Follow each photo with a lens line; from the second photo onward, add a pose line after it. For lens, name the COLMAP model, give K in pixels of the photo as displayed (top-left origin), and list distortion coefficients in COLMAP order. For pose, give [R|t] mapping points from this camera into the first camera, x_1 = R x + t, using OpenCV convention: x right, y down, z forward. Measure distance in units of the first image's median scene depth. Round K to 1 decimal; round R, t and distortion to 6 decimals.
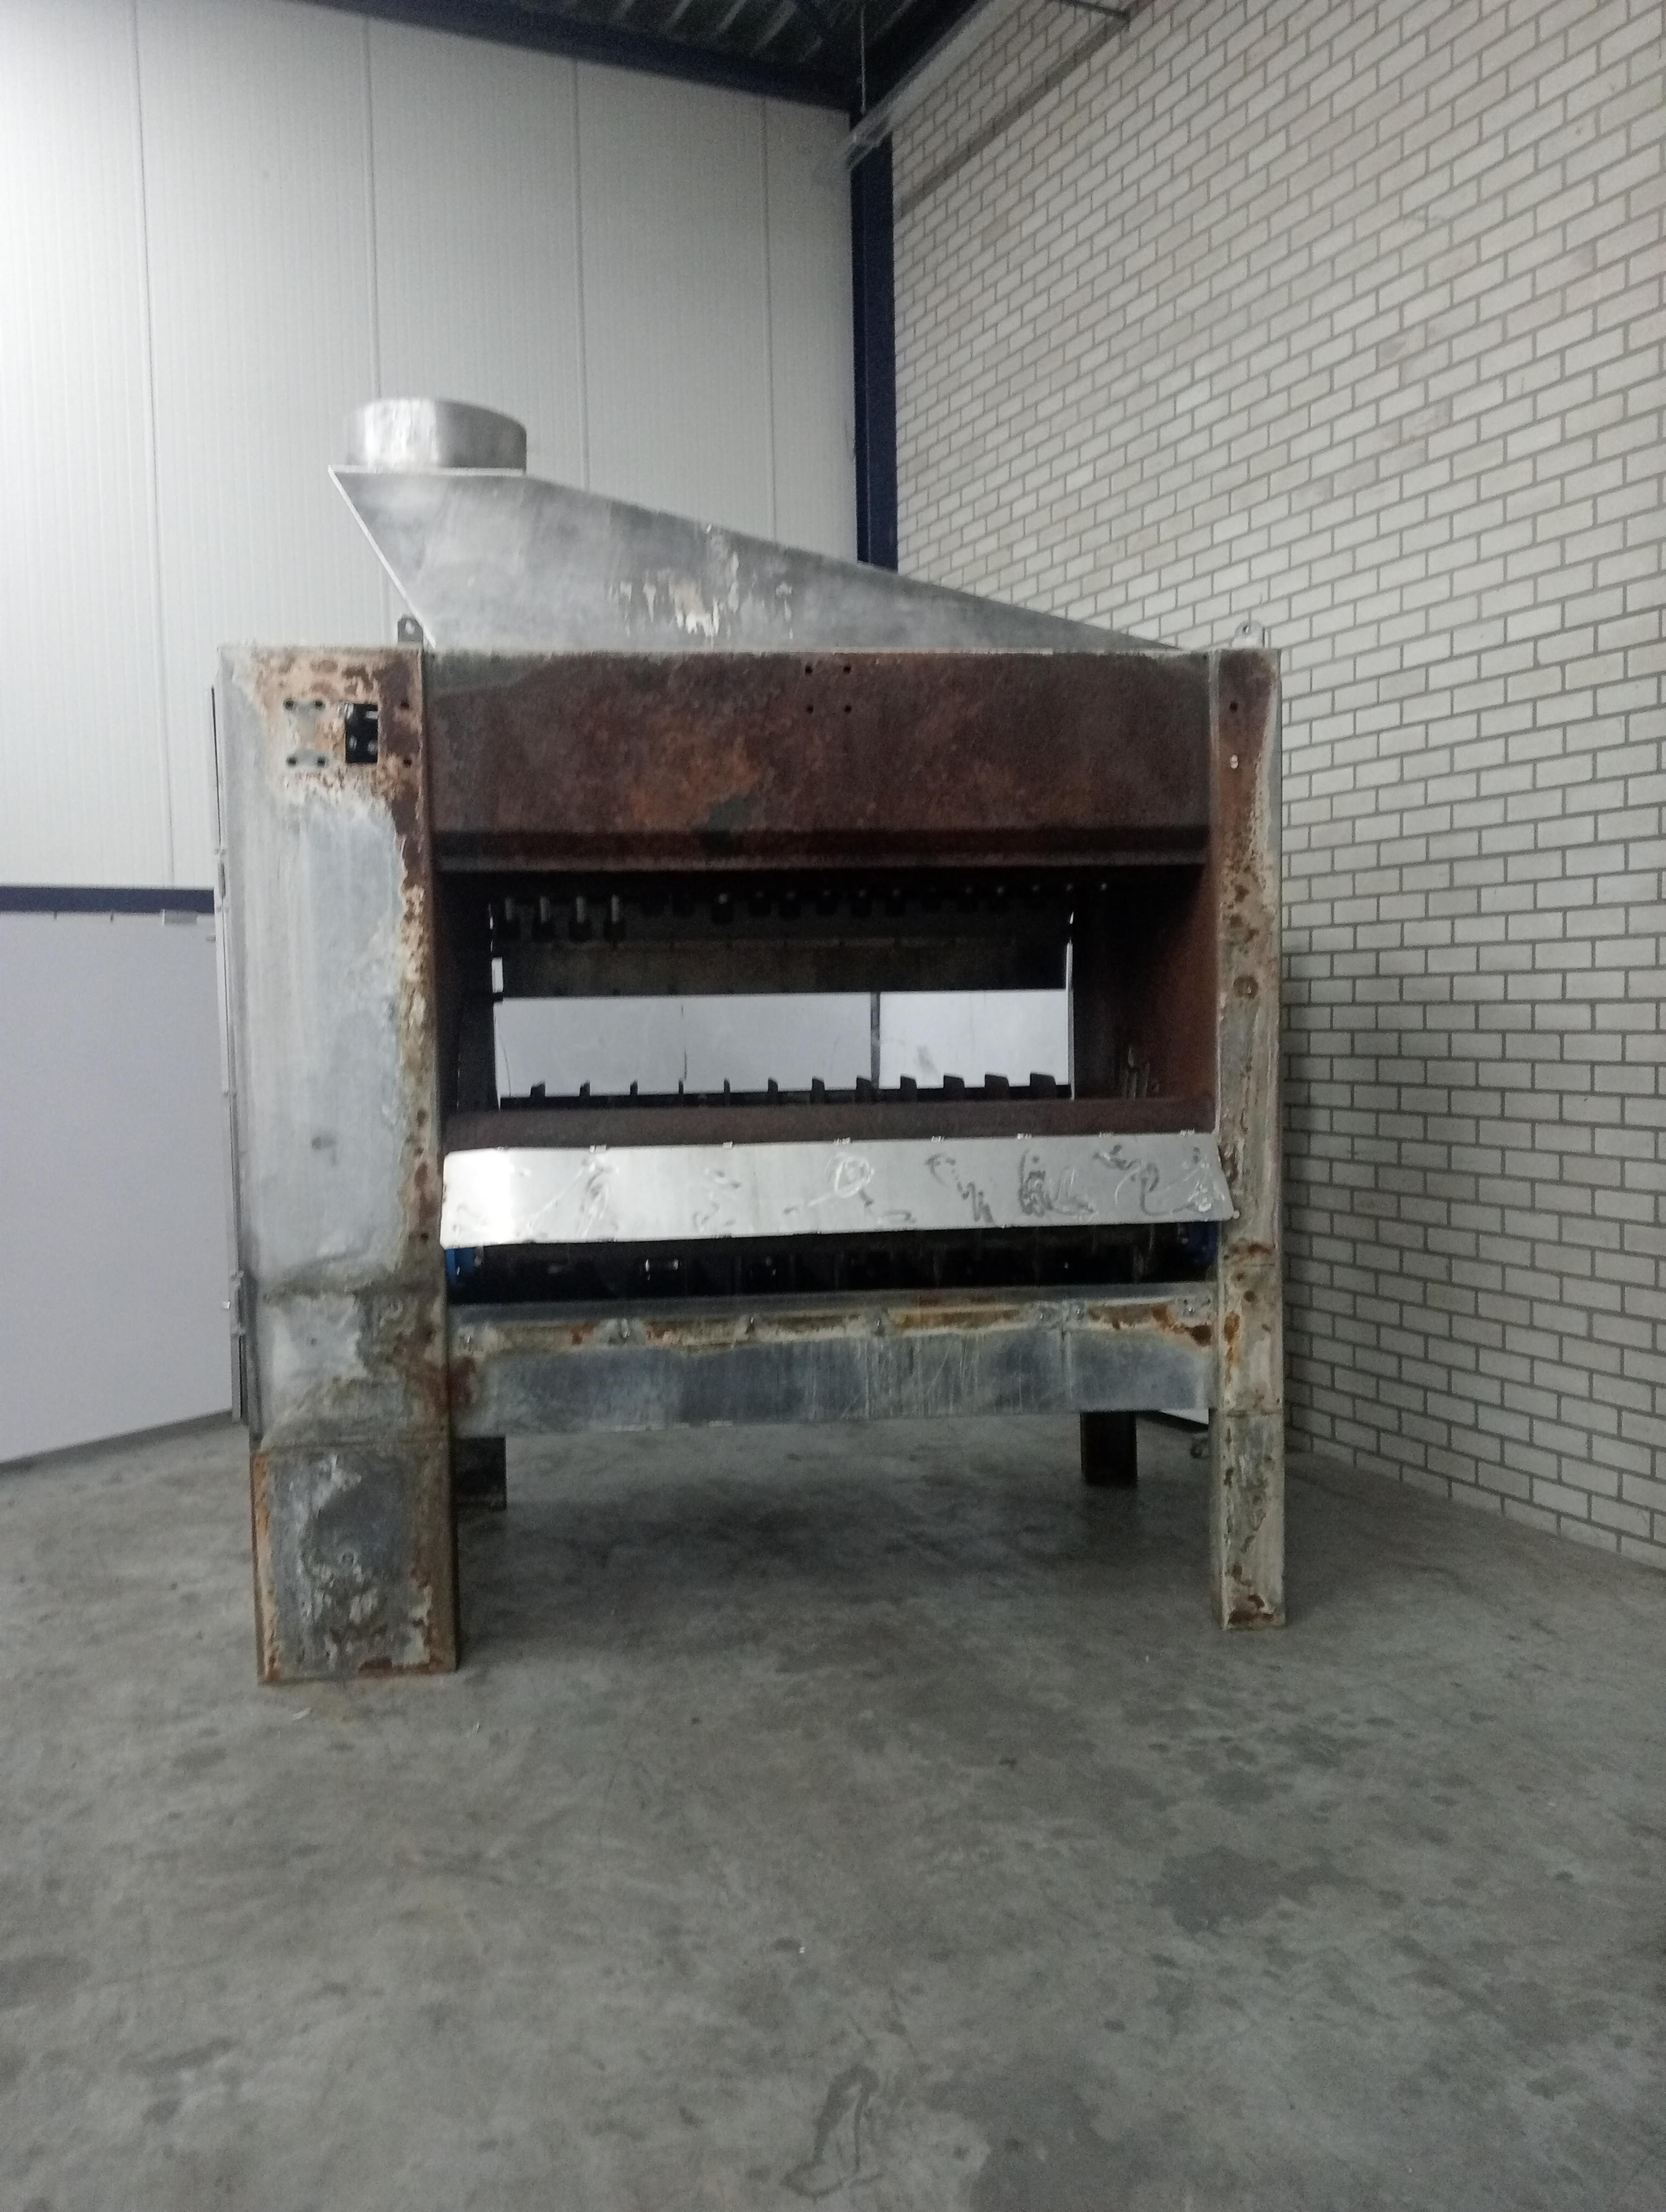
lens RADIAL K [[1755.9, 0, 834.7], [0, 1755.9, 1138.6], [0, 0, 1]] dist [0.057567, -0.157792]
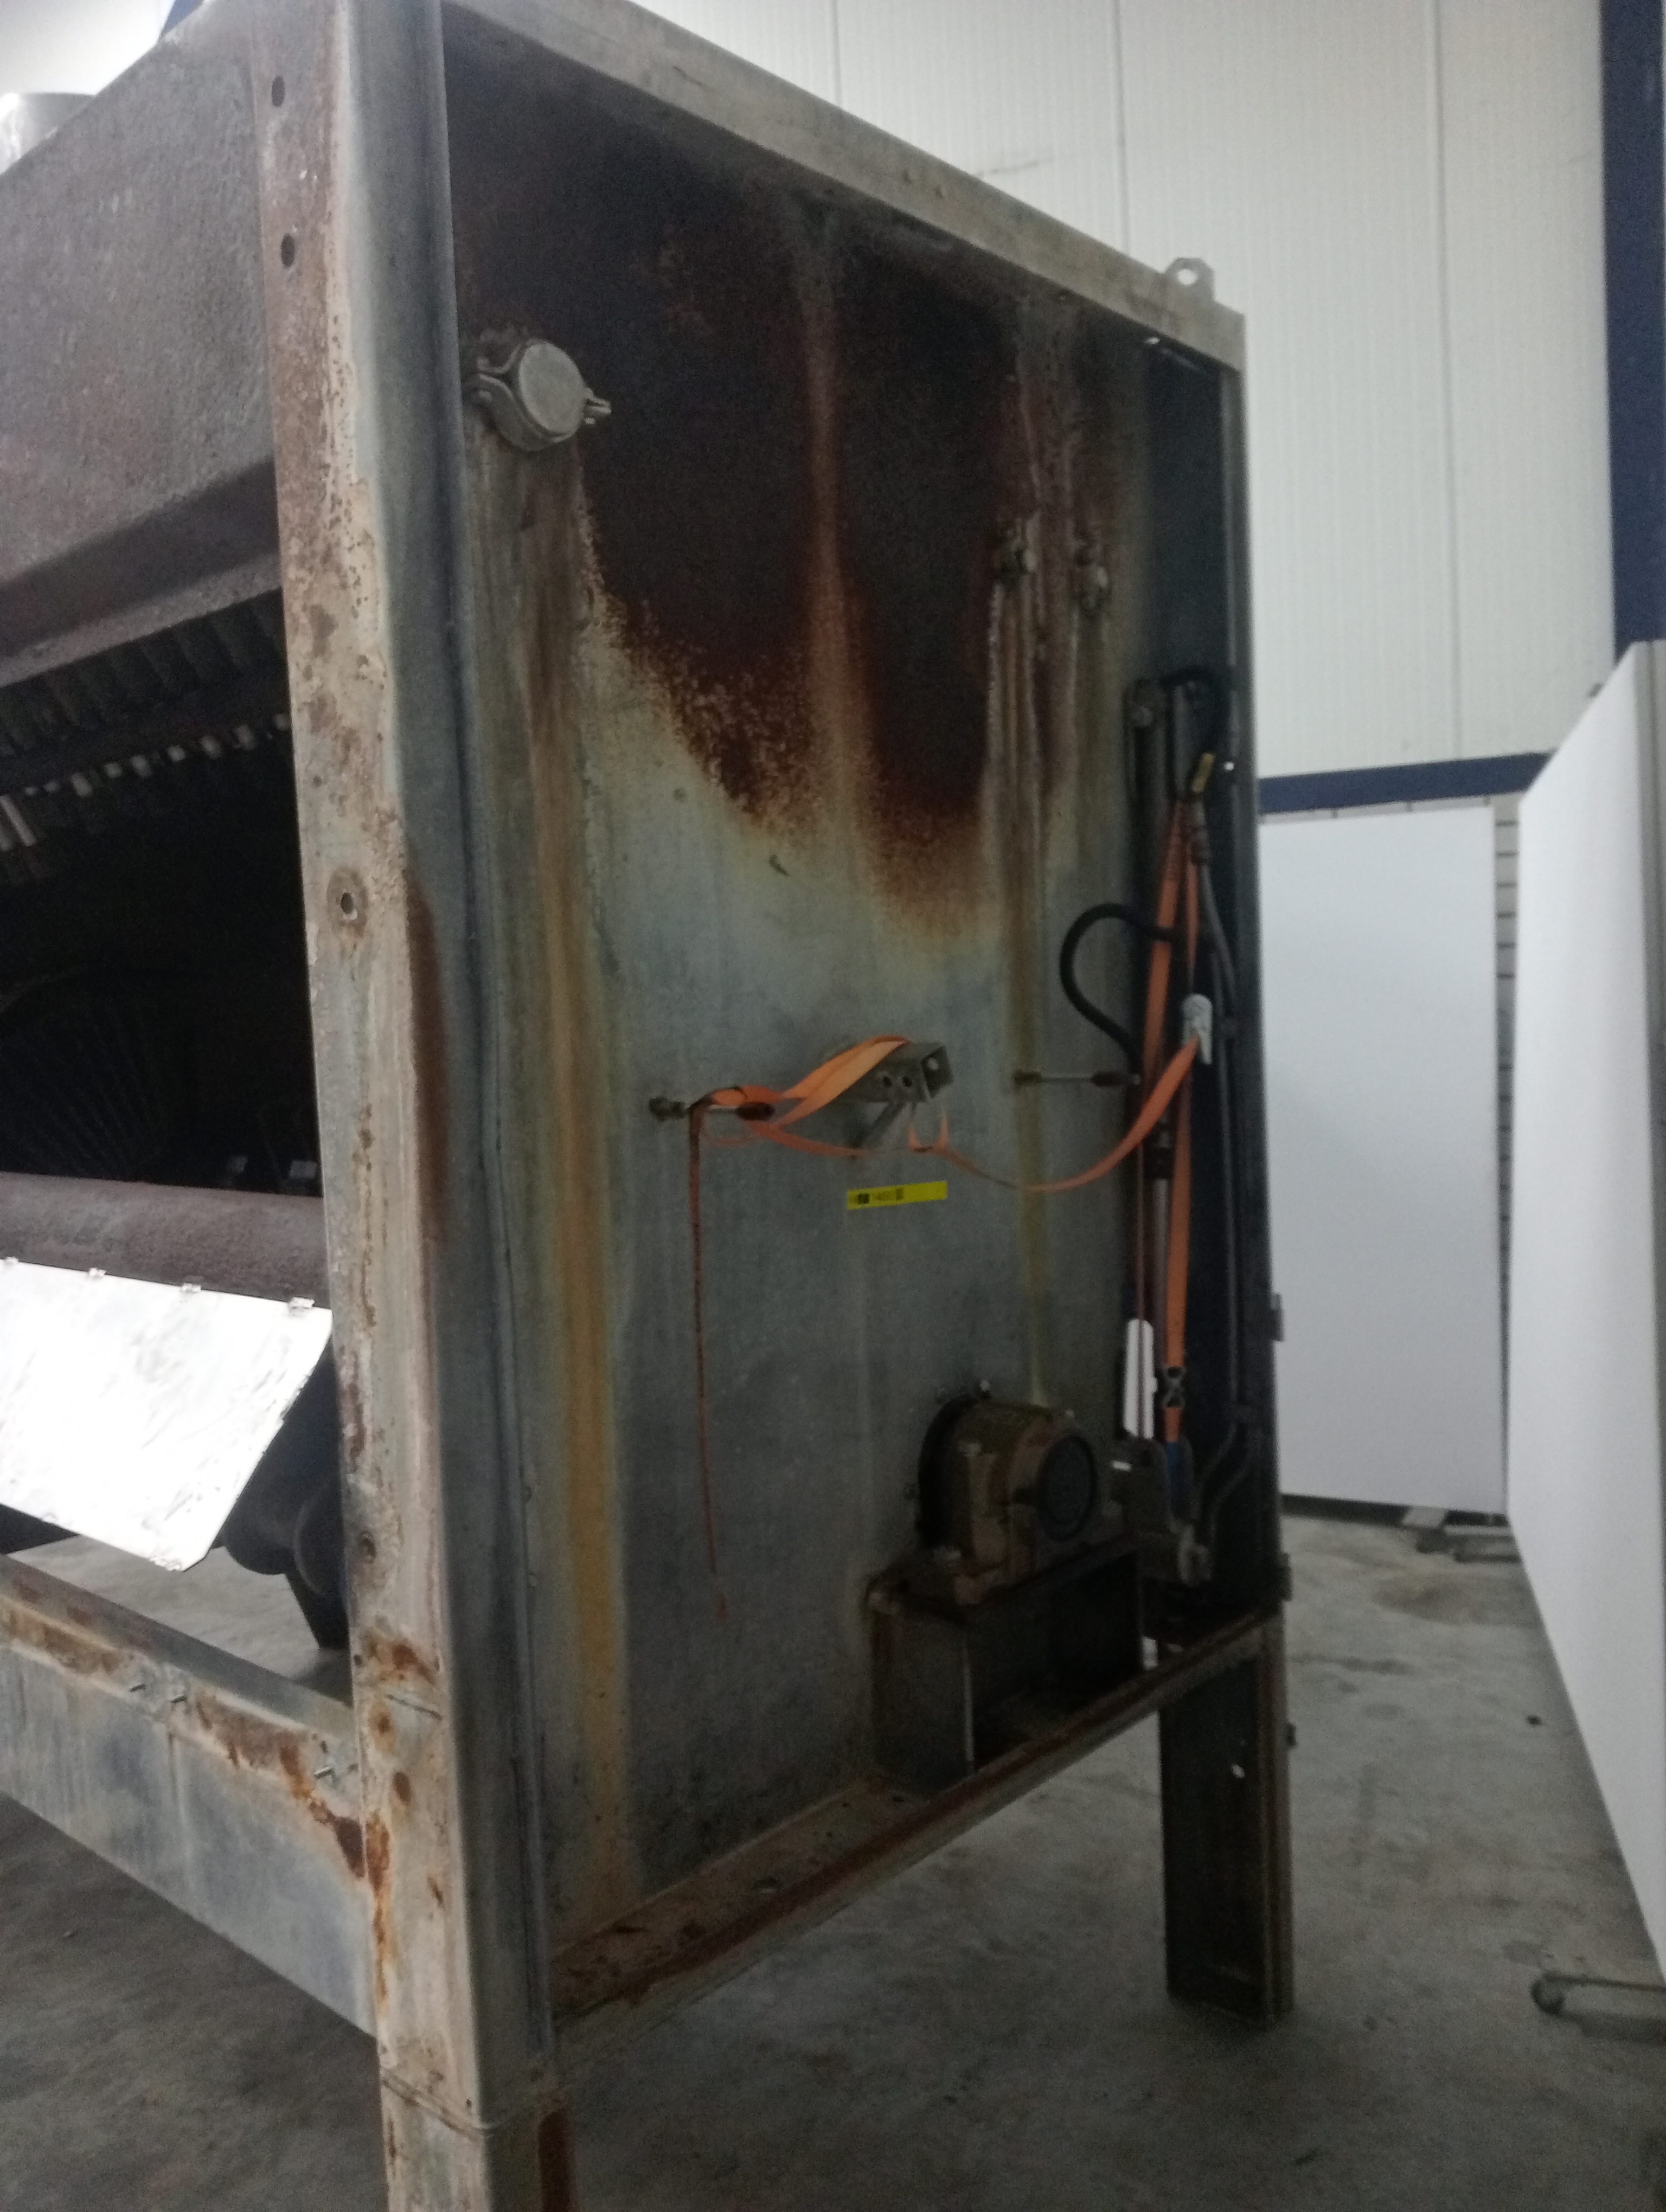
lens RADIAL K [[1755.9, 0, 834.7], [0, 1755.9, 1138.6], [0, 0, 1]] dist [0.057567, -0.157792]
pose [[0.671015, 0.042715, -0.740212, 0.549290], [-0.018051, 0.998984, 0.041283, -0.055625], [0.741224, -0.014340, 0.671105, 0.831289]]
